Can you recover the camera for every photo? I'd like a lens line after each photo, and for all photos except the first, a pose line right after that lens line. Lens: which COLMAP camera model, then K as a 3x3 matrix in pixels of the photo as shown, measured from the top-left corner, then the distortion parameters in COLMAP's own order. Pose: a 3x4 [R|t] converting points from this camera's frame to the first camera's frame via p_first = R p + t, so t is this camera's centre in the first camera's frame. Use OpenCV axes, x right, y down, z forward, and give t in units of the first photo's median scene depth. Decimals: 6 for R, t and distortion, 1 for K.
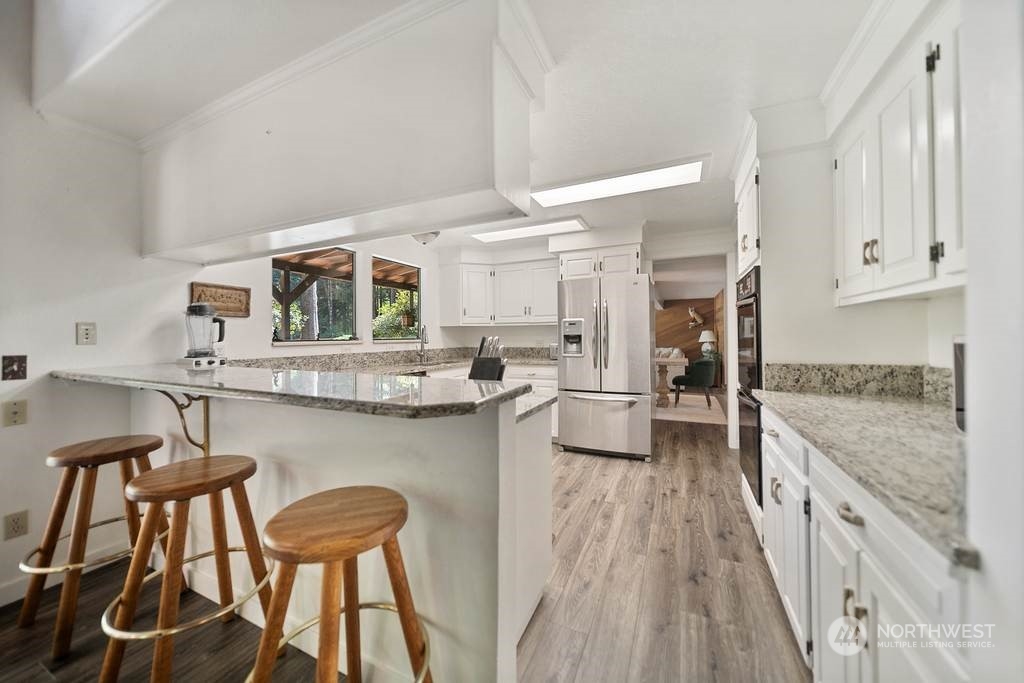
lens RADIAL K [[370.9, 0, 508.3], [0, 370.9, 334.7], [0, 0, 1]] dist [-0.001277, -0.000024]
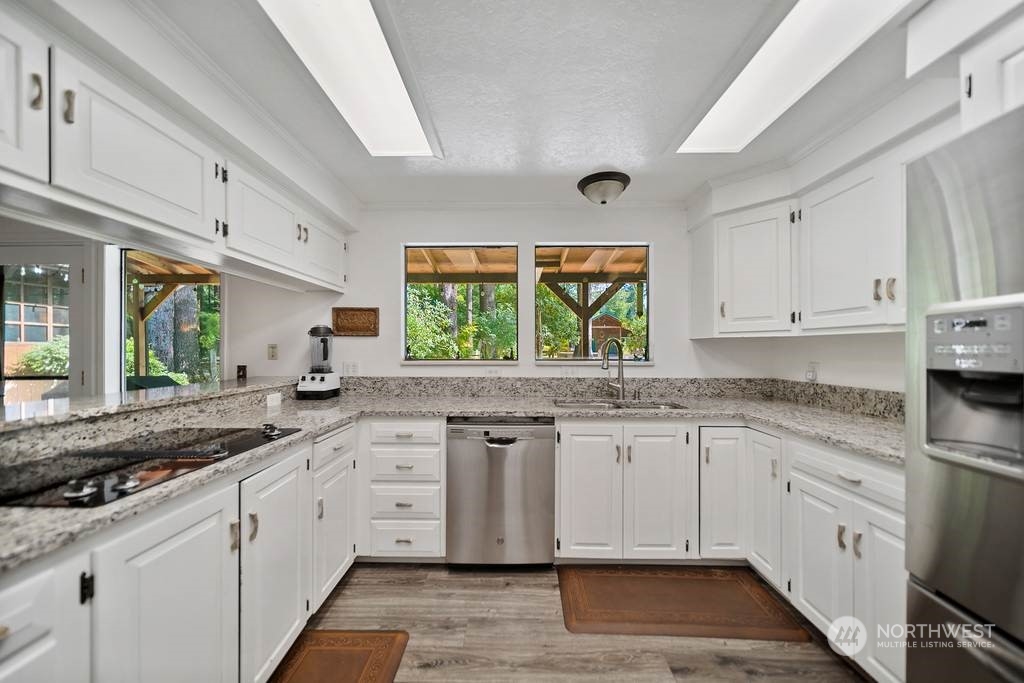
lens RADIAL K [[370.9, 0, 508.3], [0, 370.9, 348.1], [0, 0, 1]] dist [-0.001277, -0.000024]
pose [[0.405245, 0.006707, -0.914183, 0.260249], [-0.001159, 0.999976, 0.006822, -0.014374], [0.914207, -0.001705, 0.405244, 0.616575]]
